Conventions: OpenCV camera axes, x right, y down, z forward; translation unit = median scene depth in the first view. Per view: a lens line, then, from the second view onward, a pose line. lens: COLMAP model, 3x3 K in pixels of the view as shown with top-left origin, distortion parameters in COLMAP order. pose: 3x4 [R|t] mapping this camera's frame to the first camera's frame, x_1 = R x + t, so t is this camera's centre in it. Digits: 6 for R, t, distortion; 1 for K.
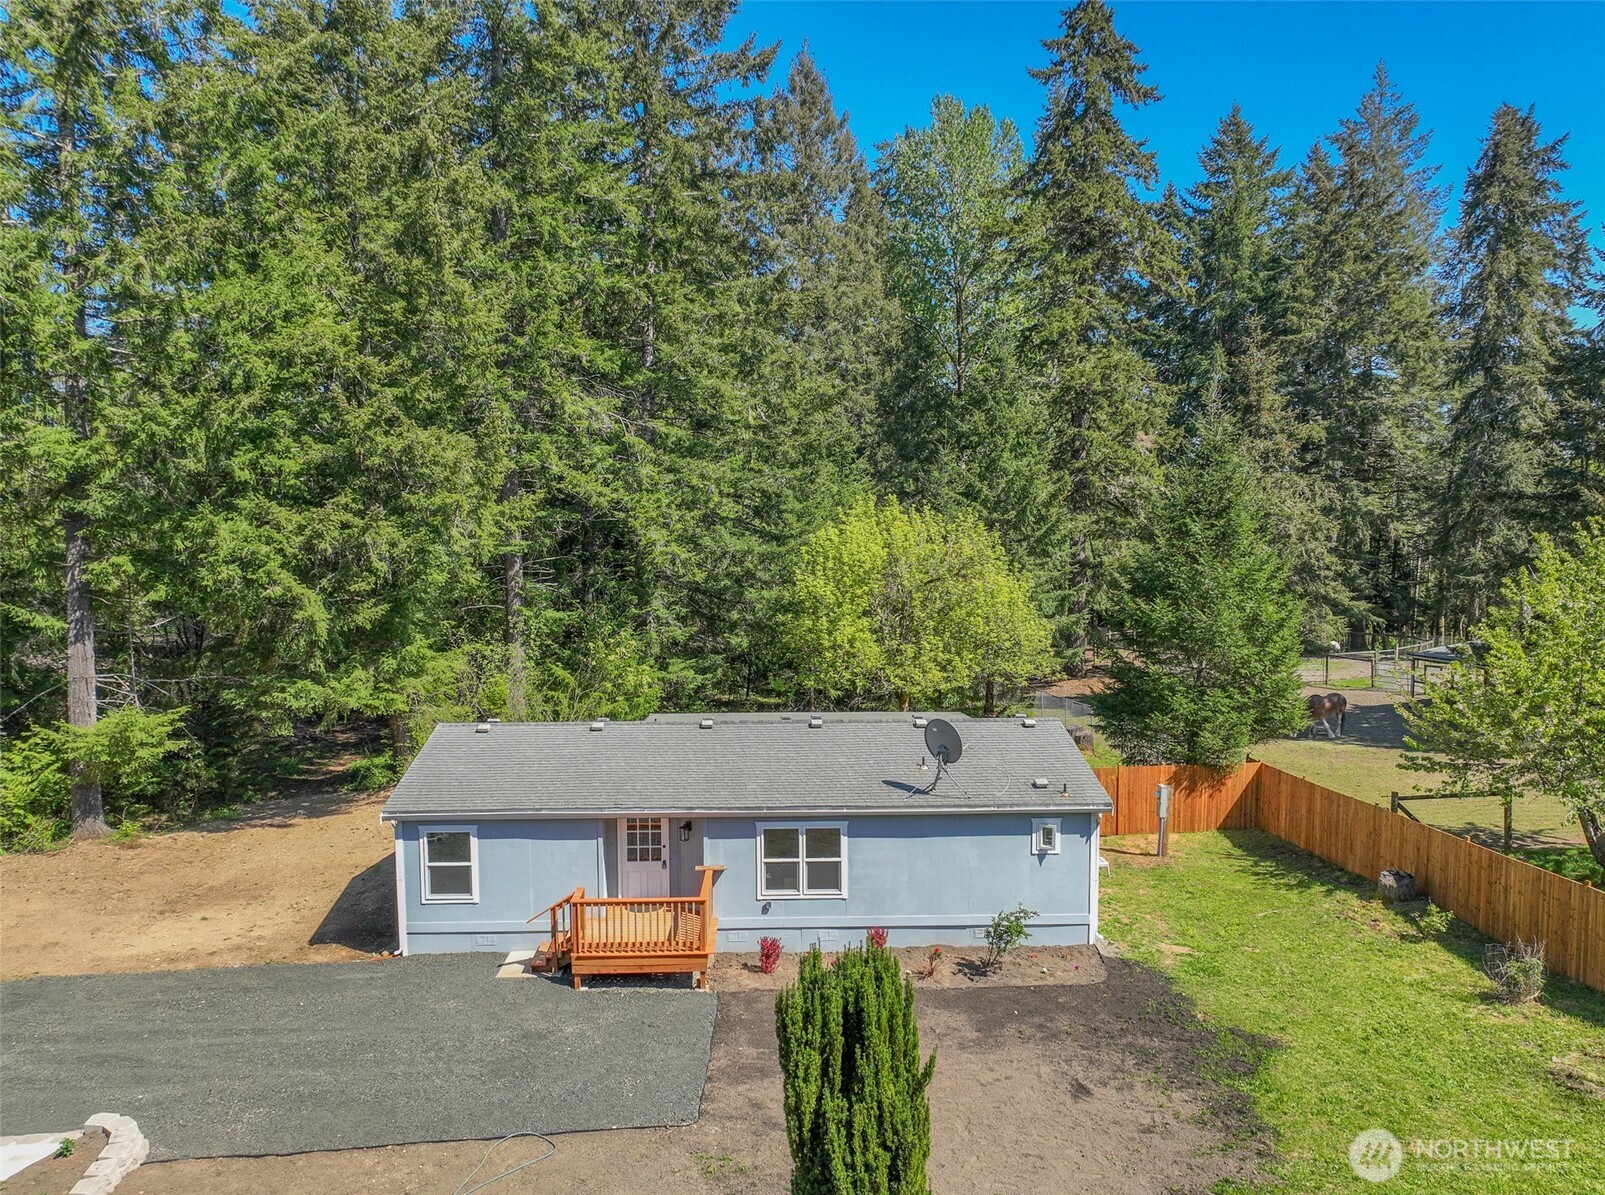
lens RADIAL K [[1179.0, 0, 797.5], [0, 1179.0, 627.8], [0, 0, 1]] dist [0.001715, 0.003887]
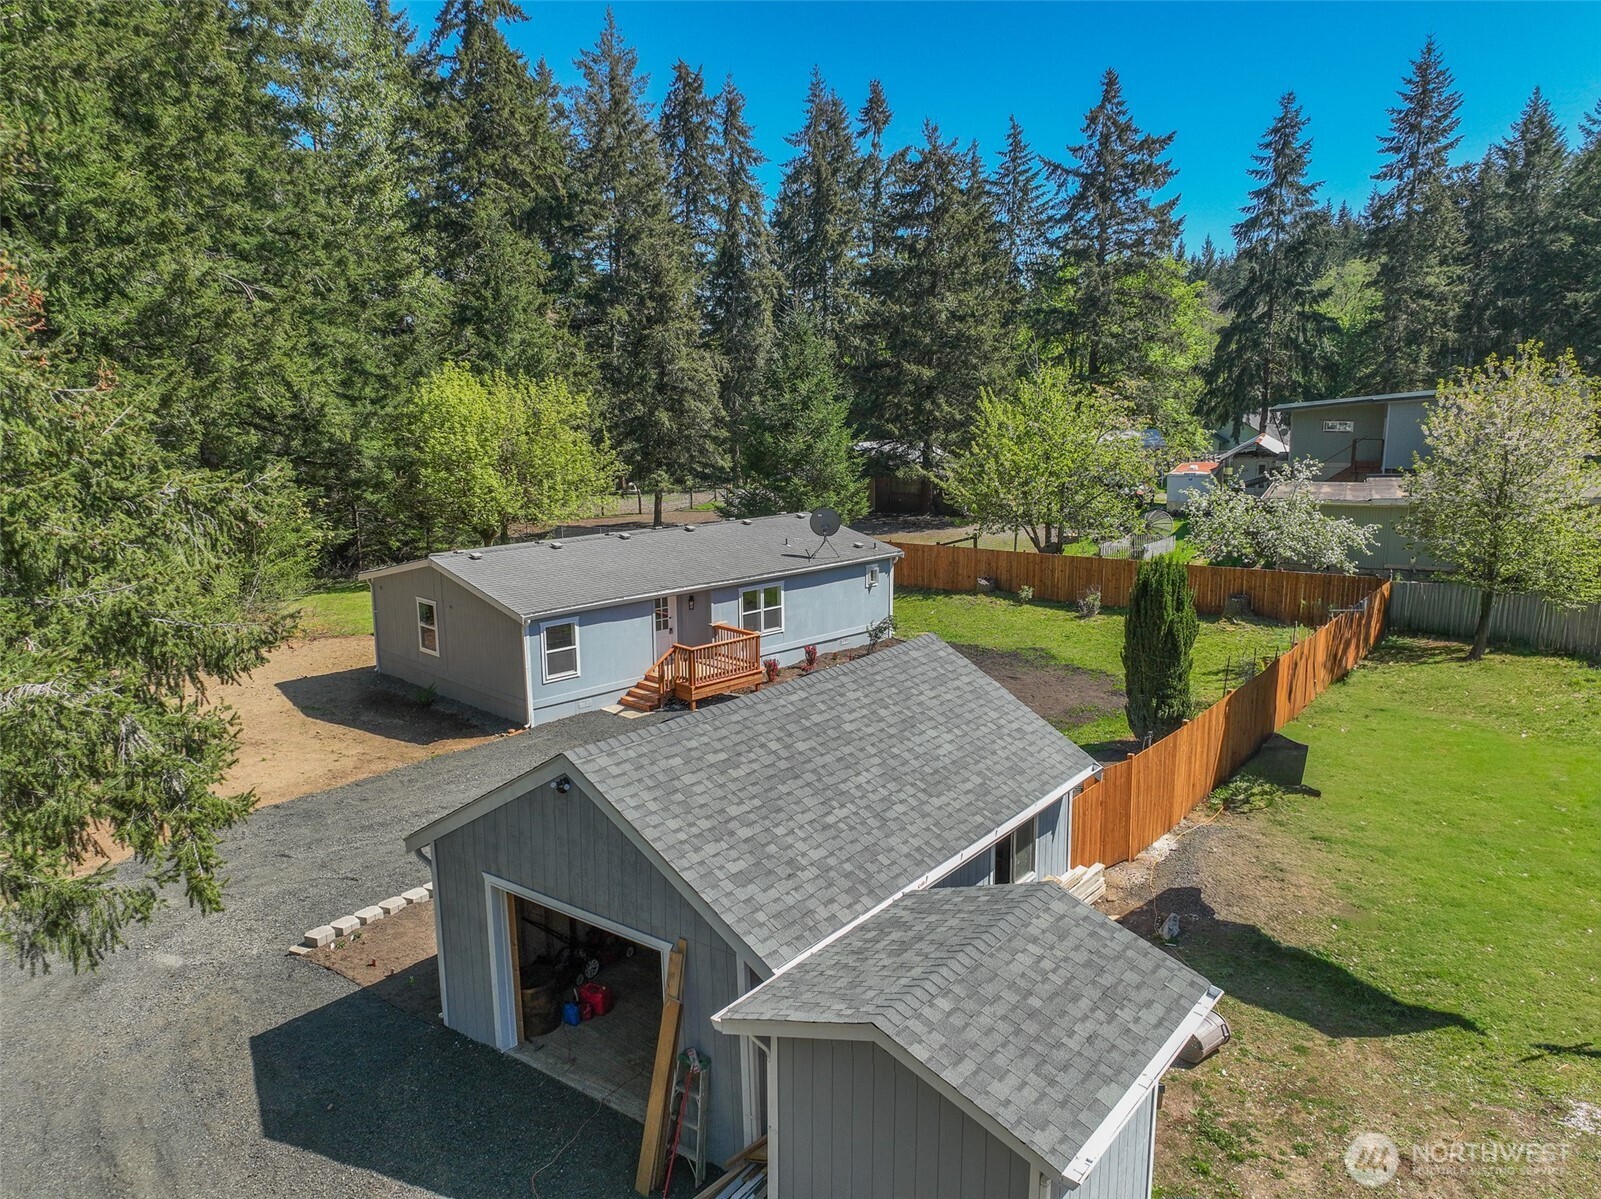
lens RADIAL K [[1143.5, 0, 809.3], [0, 1143.5, 588.9], [0, 0, 1]] dist [0.005902, 0.000701]
pose [[0.724037, -0.124584, 0.678417, -0.928717], [0.069742, 0.991735, 0.107691, 0.019219], [-0.686226, -0.030658, 0.726742, -0.089523]]
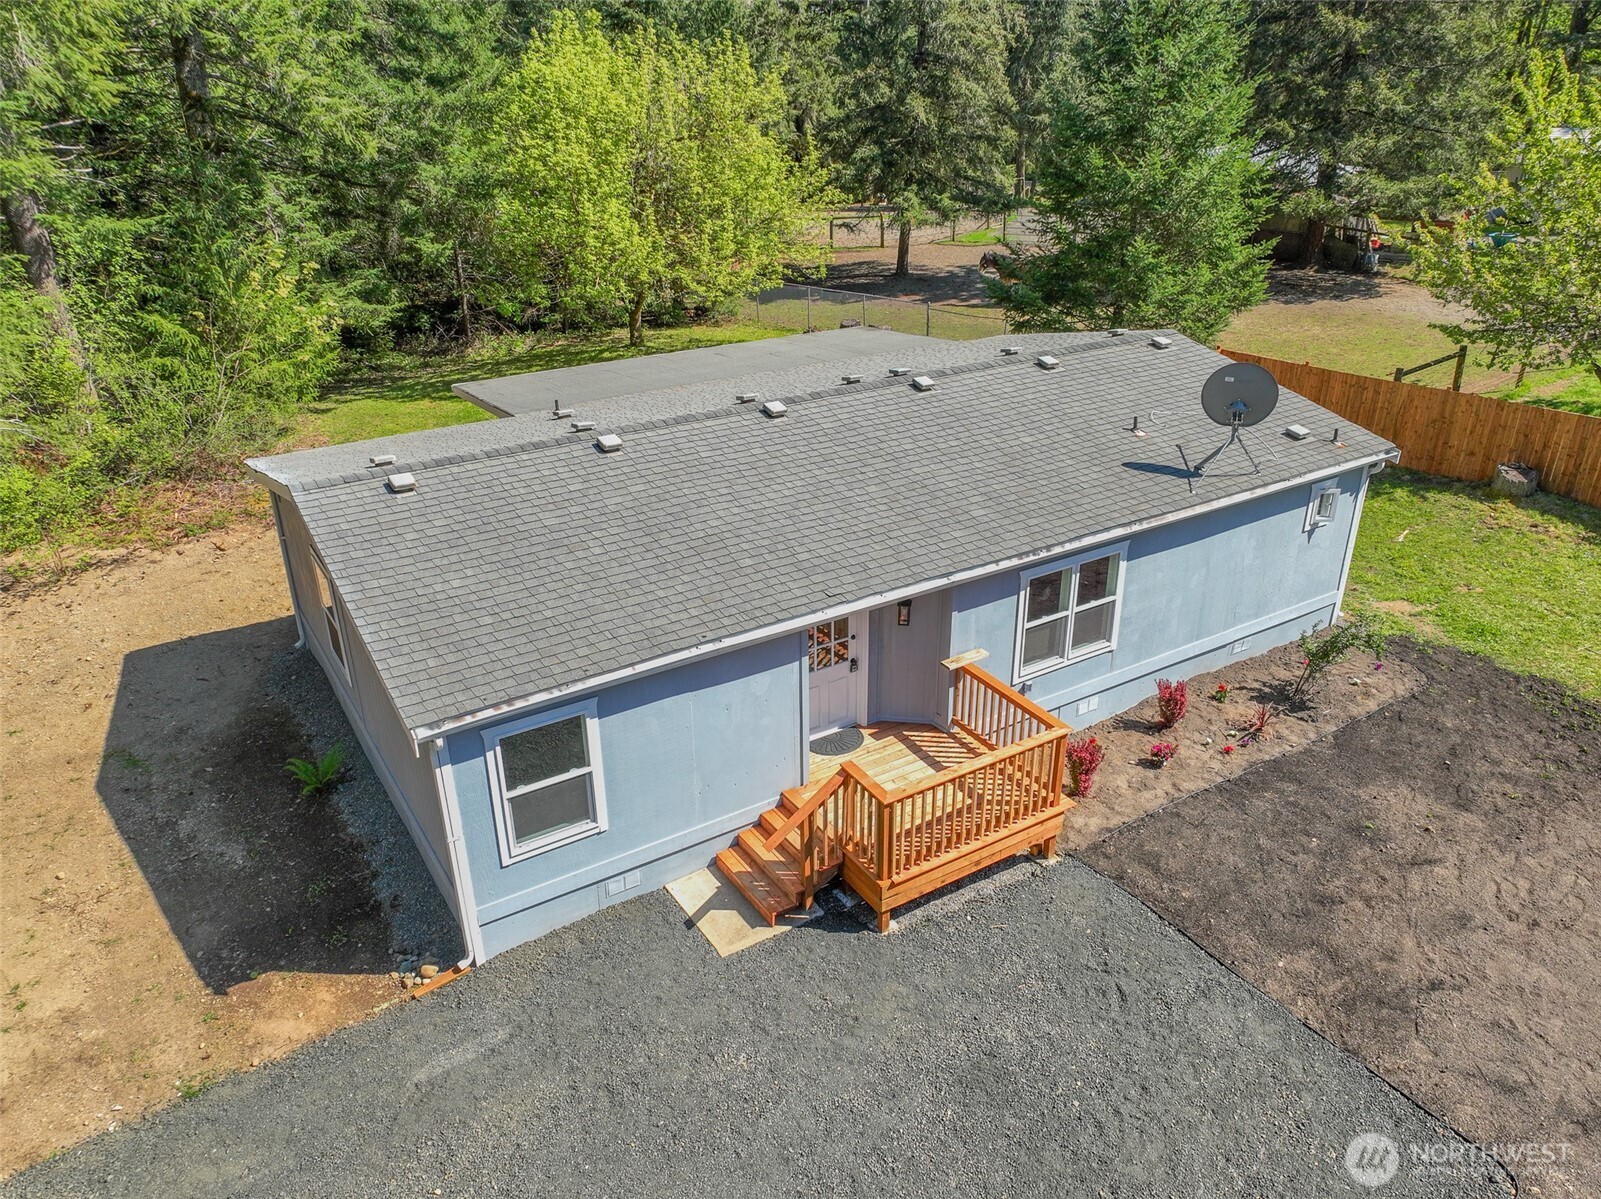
lens RADIAL K [[1143.5, 0, 809.3], [0, 1143.5, 588.9], [0, 0, 1]] dist [0.005902, 0.000701]
pose [[0.862264, -0.217832, 0.457219, -0.399952], [0.054540, 0.937466, 0.343779, -0.035845], [-0.503513, -0.271492, 0.820224, 0.565088]]
